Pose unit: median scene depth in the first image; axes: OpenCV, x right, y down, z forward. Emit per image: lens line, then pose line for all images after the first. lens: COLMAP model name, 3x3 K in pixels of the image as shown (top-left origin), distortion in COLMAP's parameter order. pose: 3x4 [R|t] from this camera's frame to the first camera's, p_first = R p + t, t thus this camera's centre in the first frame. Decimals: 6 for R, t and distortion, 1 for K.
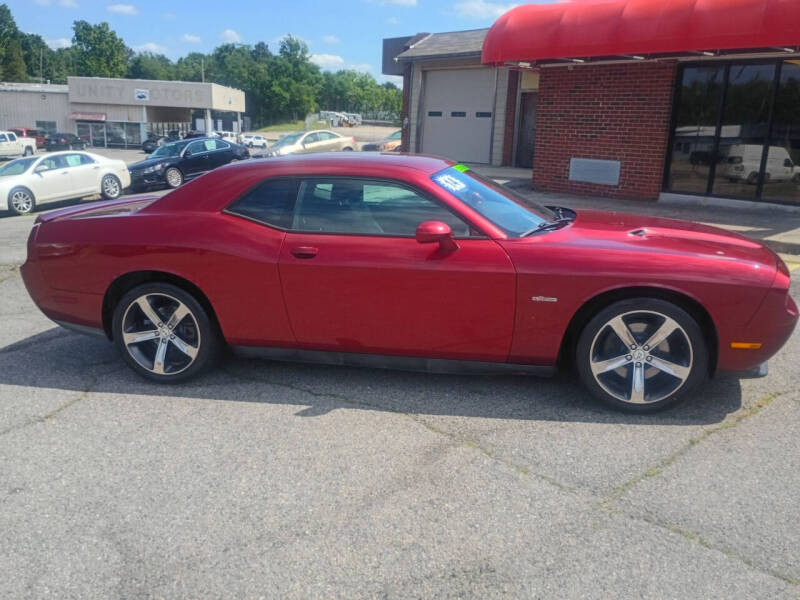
lens RADIAL K [[696.6, 0, 395.7], [0, 696.6, 297.8], [0, 0, 1]] dist [0.050463, -0.066542]
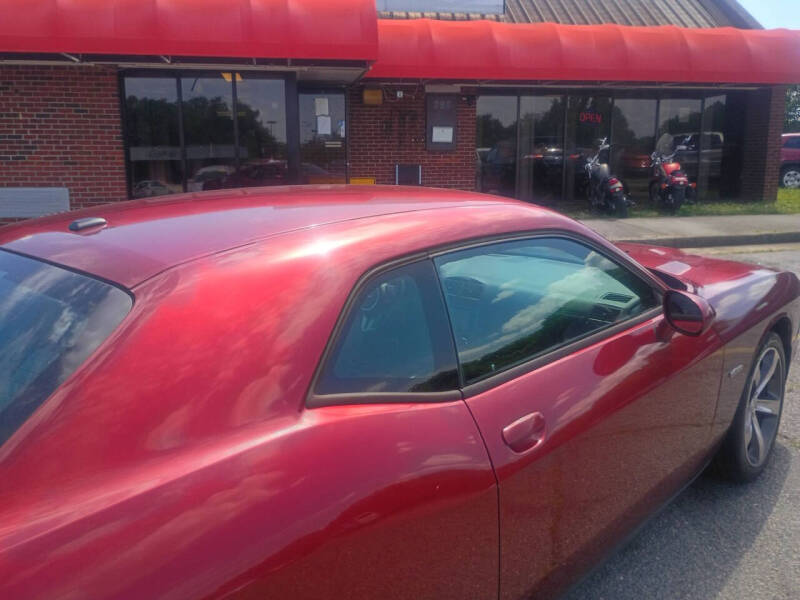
lens RADIAL K [[690.6, 0, 400.0], [0, 690.6, 300.0], [0, 0, 1]] dist [0.043948, -0.057542]
pose [[0.507955, -0.208111, 0.835866, -0.043816], [0.228357, 0.968190, 0.102285, -0.016247], [-0.830563, 0.138920, 0.539321, 0.068484]]
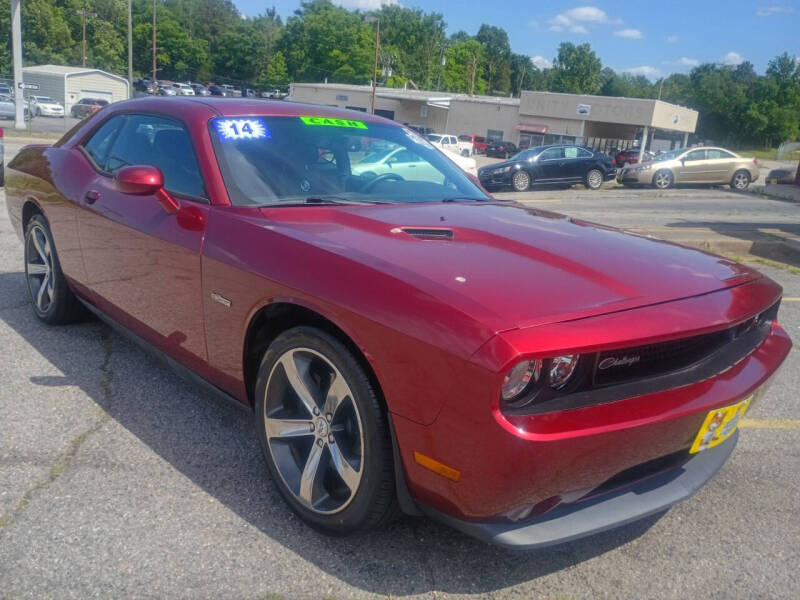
lens RADIAL K [[690.6, 0, 400.0], [0, 690.6, 300.0], [0, 0, 1]] dist [0.043948, -0.057542]
pose [[0.797594, 0.196263, -0.570372, 0.056875], [-0.210263, 0.976739, 0.042066, -0.004803], [0.565361, 0.086376, 0.820308, 0.044471]]
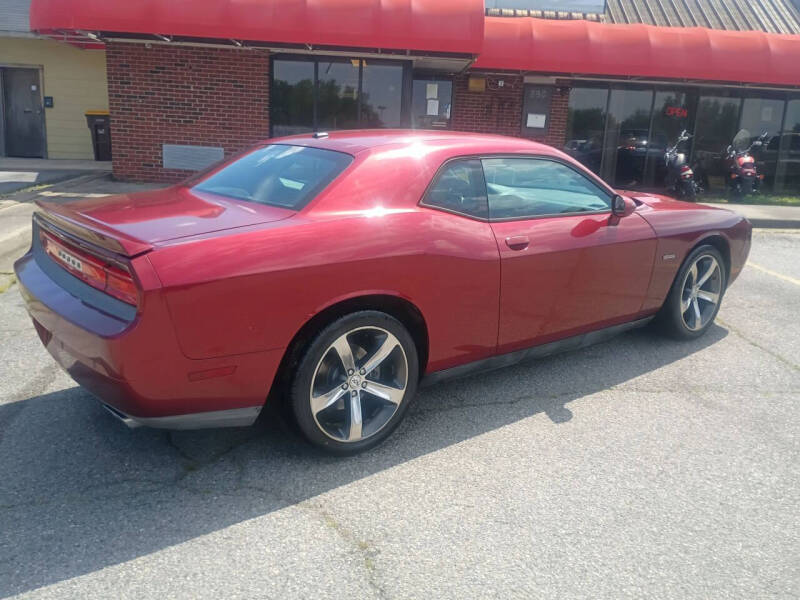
lens RADIAL K [[696.6, 0, 395.7], [0, 696.6, 297.8], [0, 0, 1]] dist [0.050463, -0.066542]
pose [[0.634283, -0.167637, 0.754707, -0.075637], [0.158387, 0.983678, 0.085383, -0.008073], [-0.756703, 0.065379, 0.650482, 0.046575]]
